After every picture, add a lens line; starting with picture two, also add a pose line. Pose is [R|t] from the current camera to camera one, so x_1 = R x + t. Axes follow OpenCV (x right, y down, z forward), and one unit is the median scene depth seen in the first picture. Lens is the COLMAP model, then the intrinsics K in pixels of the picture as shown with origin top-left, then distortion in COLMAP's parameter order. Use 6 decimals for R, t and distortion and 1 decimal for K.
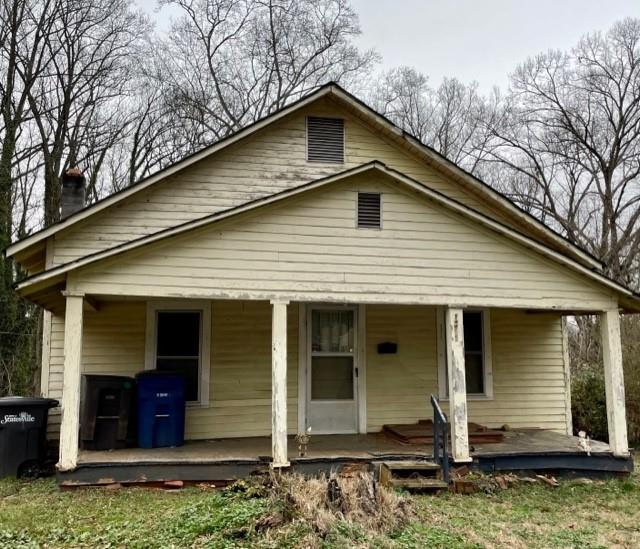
lens RADIAL K [[684.1, 0, 320.0], [0, 684.1, 274.5], [0, 0, 1]] dist [0.001876, 0.005505]
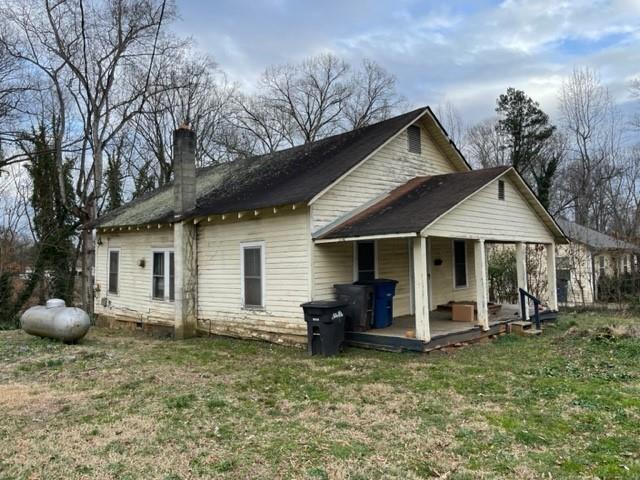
lens RADIAL K [[483.6, 0, 320.0], [0, 483.6, 240.0], [0, 0, 1]] dist [0.002344, 0.000138]
pose [[0.818788, -0.000210, 0.574096, -0.950941], [-0.045537, 0.996825, 0.065310, -0.019328], [-0.572287, -0.079617, 0.816179, 0.168682]]
